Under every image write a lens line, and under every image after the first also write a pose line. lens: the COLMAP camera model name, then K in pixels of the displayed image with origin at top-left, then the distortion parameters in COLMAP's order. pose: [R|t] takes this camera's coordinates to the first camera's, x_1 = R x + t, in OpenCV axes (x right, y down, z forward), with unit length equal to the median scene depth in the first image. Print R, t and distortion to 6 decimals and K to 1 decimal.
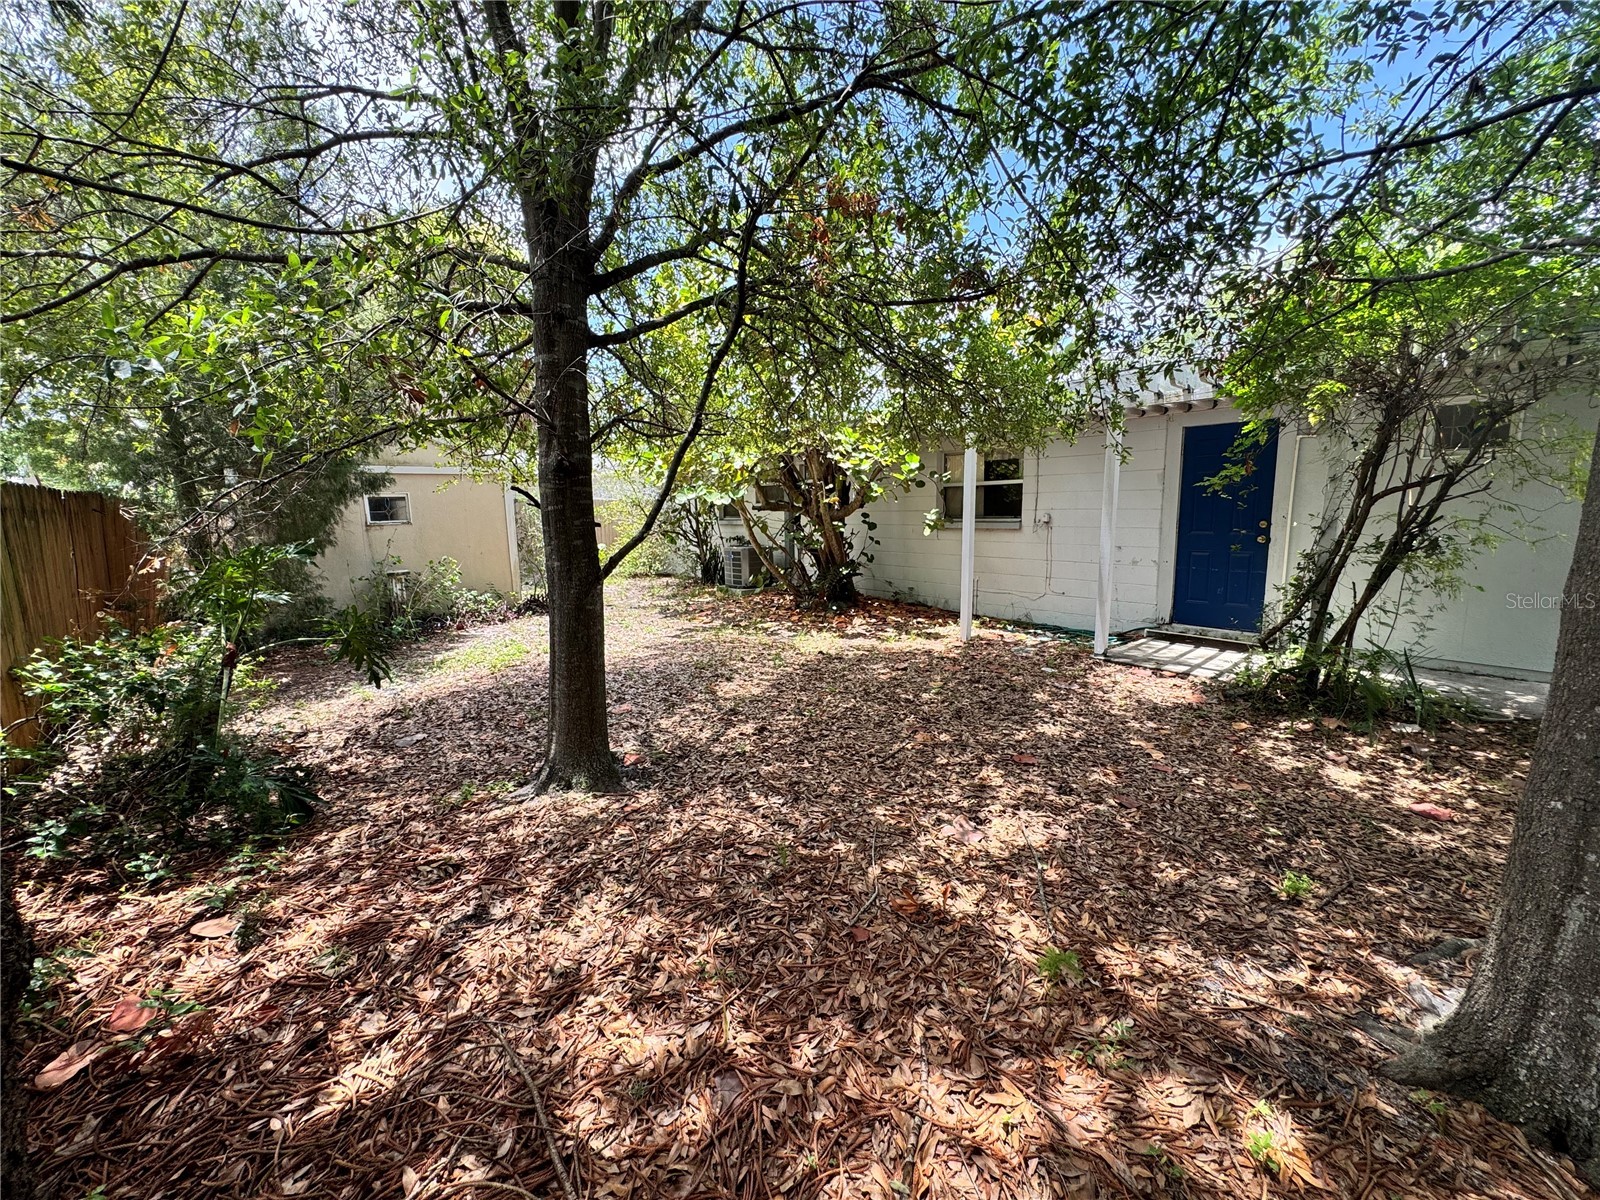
lens RADIAL K [[642.2, 0, 800.8], [0, 642.2, 600.4], [0, 0, 1]] dist [-0.004399, 0.000834]
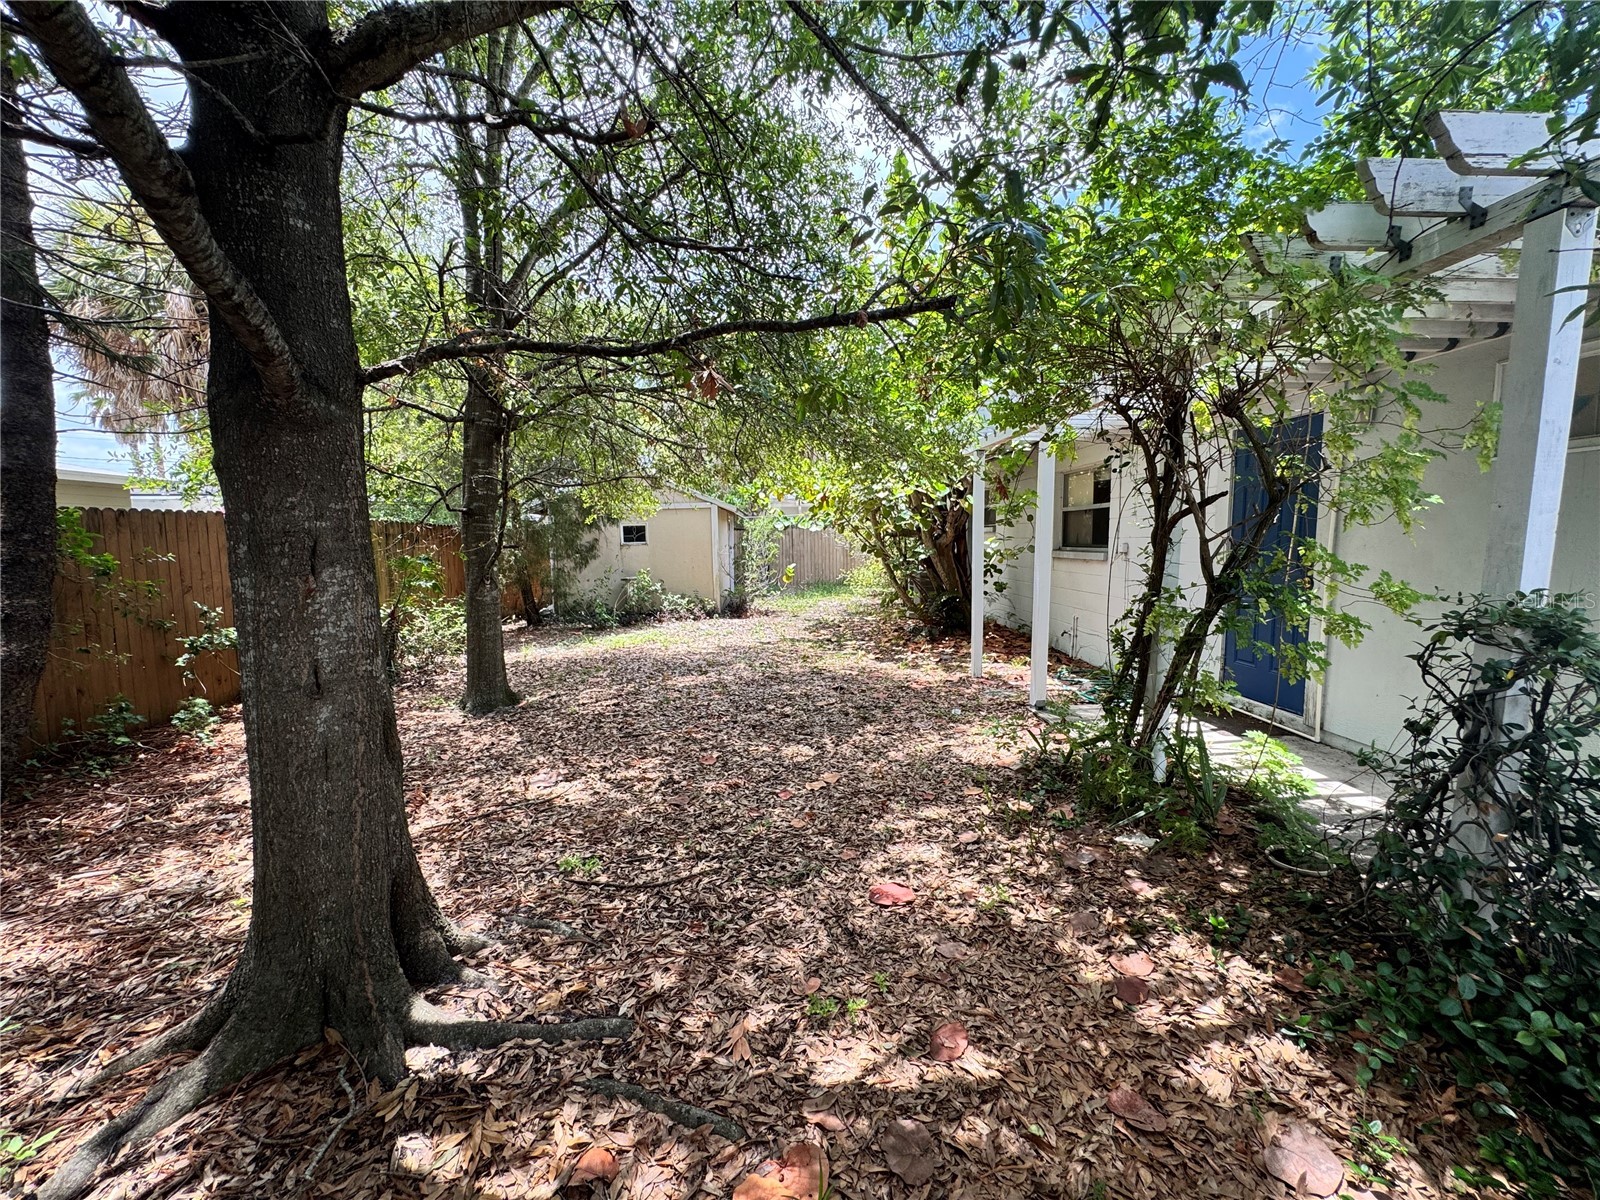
lens RADIAL K [[642.2, 0, 802.1], [0, 642.2, 598.6], [0, 0, 1]] dist [-0.004399, 0.000834]
pose [[0.801174, 0.063401, -0.595063, 0.539426], [-0.085371, 0.996310, -0.008789, -0.019360], [0.592310, 0.057843, 0.803631, 0.084257]]
